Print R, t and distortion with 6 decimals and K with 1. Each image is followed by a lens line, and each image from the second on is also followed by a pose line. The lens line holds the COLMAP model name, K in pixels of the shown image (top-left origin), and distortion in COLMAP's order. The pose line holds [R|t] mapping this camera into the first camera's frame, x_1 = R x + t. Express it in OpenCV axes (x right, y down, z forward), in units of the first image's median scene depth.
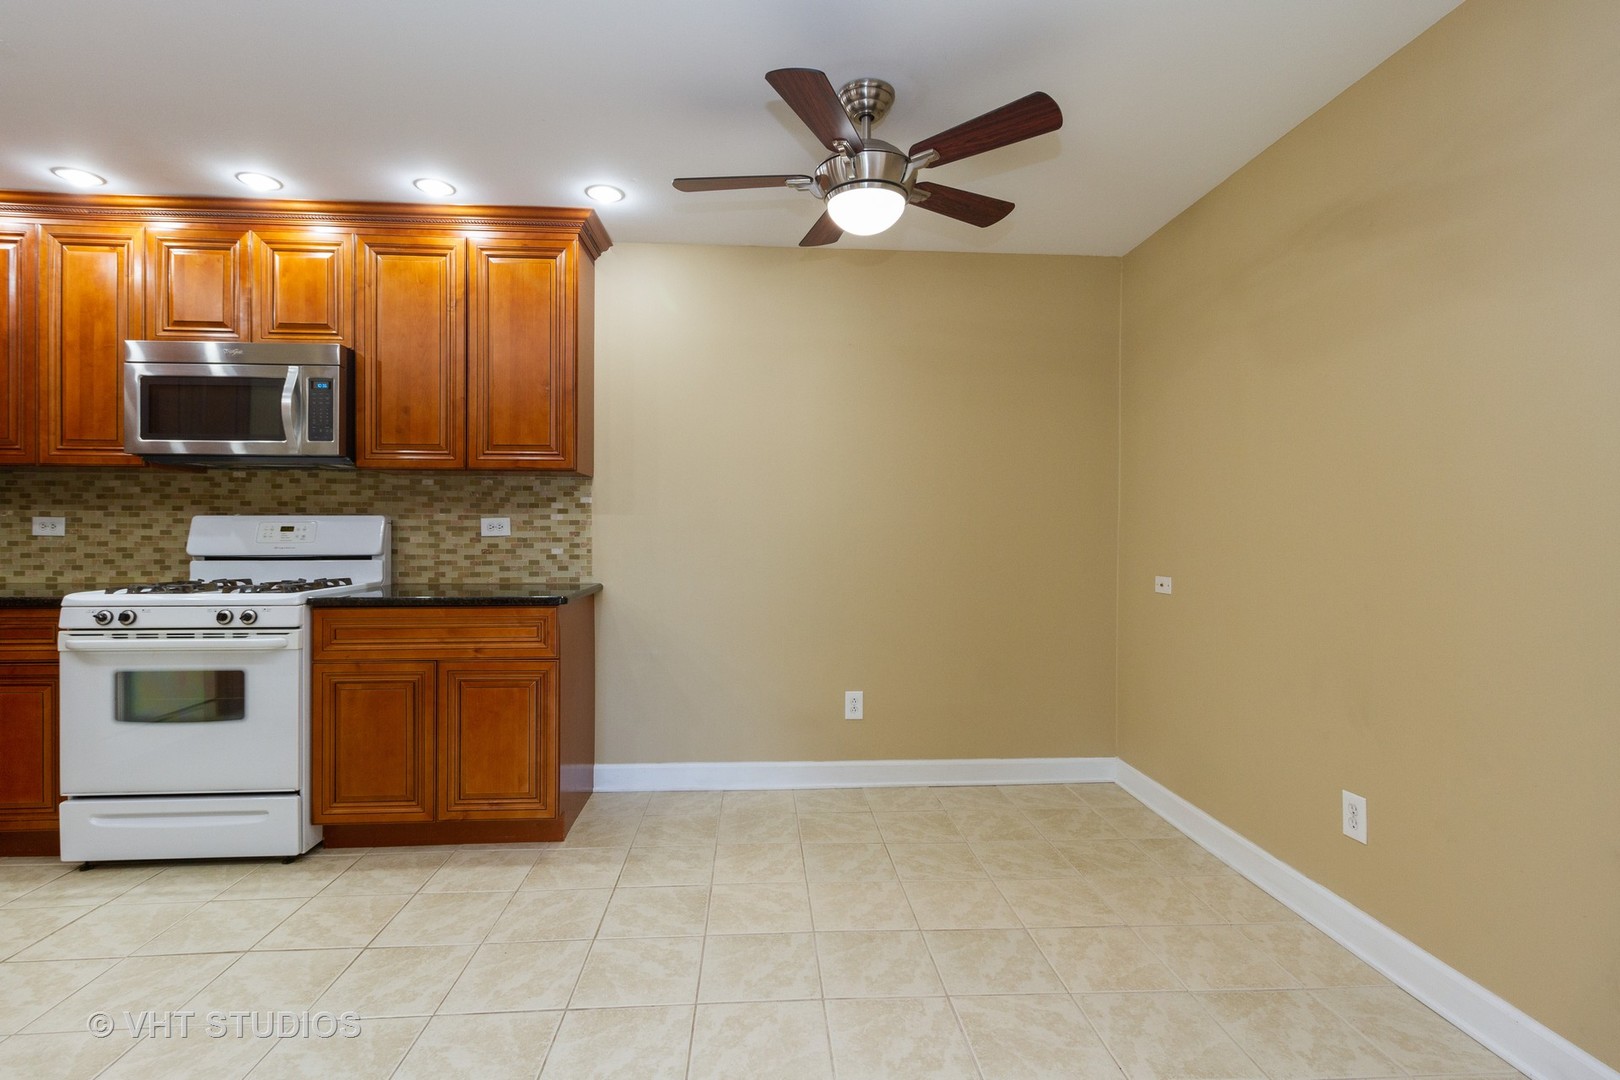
lens RADIAL K [[754.4, 0, 809.1], [0, 754.4, 535.0], [0, 0, 1]] dist [0.001867, 0.001837]
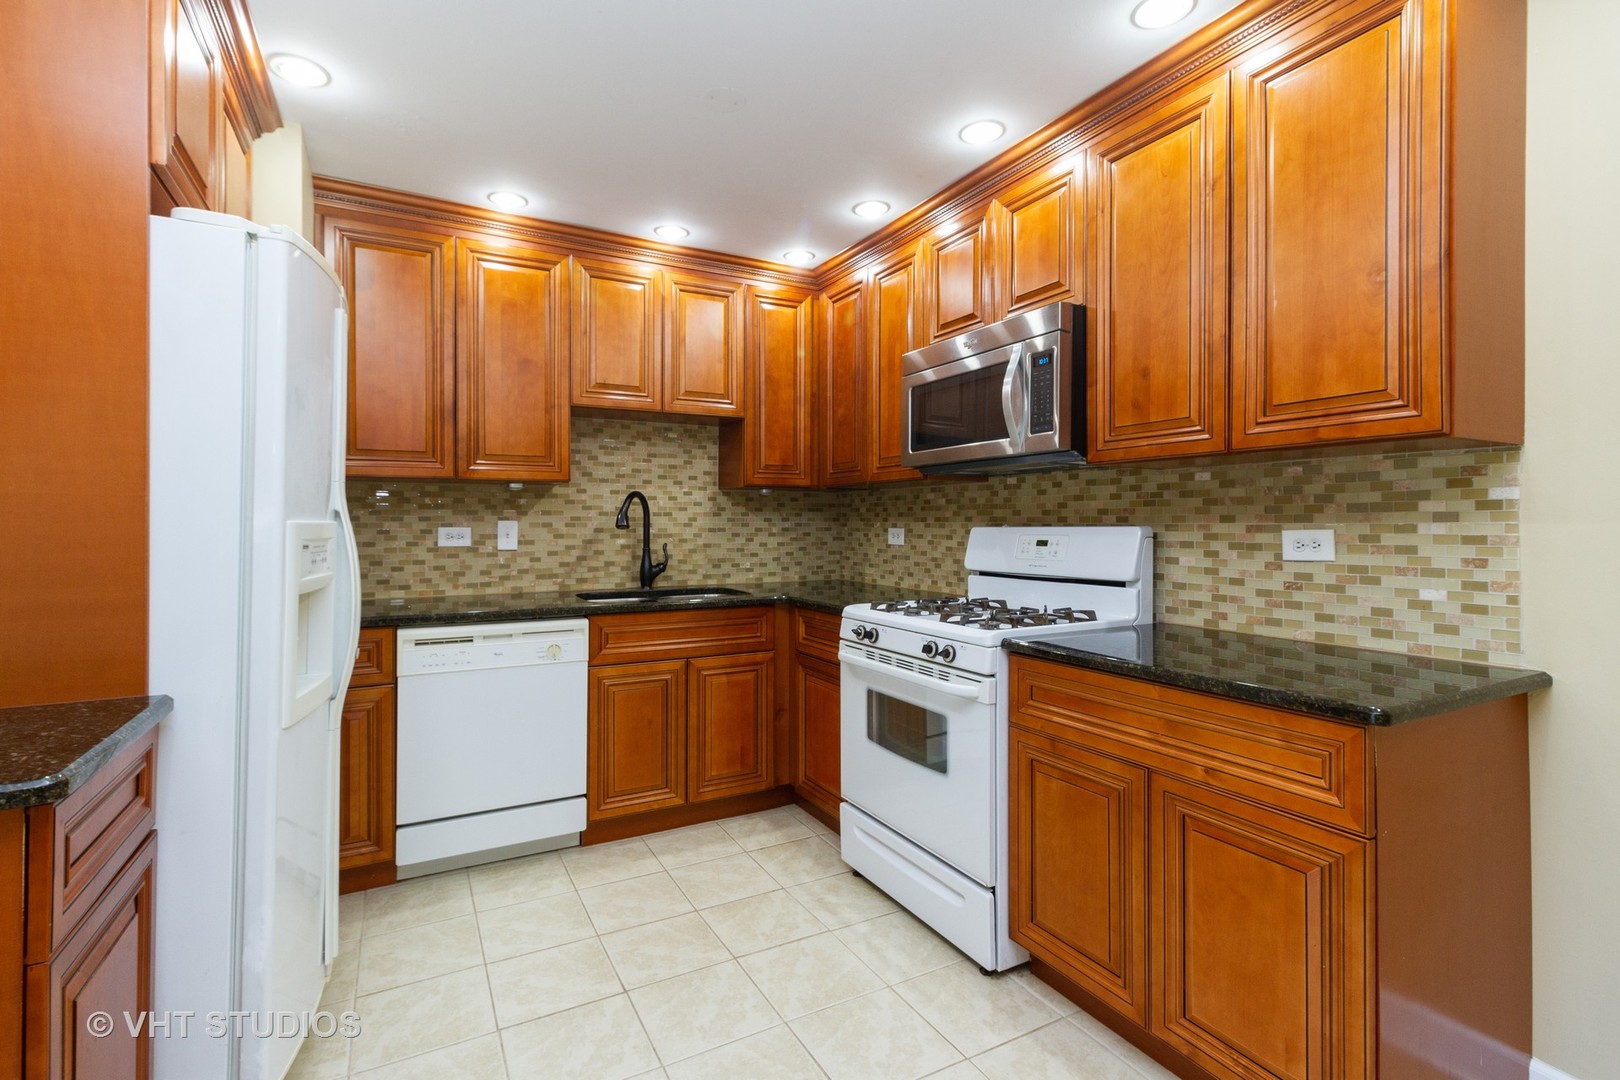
lens RADIAL K [[754.4, 0, 797.4], [0, 754.4, 521.6], [0, 0, 1]] dist [0.001867, 0.001837]
pose [[0.409053, -0.006309, -0.912489, -0.042393], [-0.004469, 0.999950, -0.008918, -0.023587], [0.912500, 0.007726, 0.409005, 0.420423]]
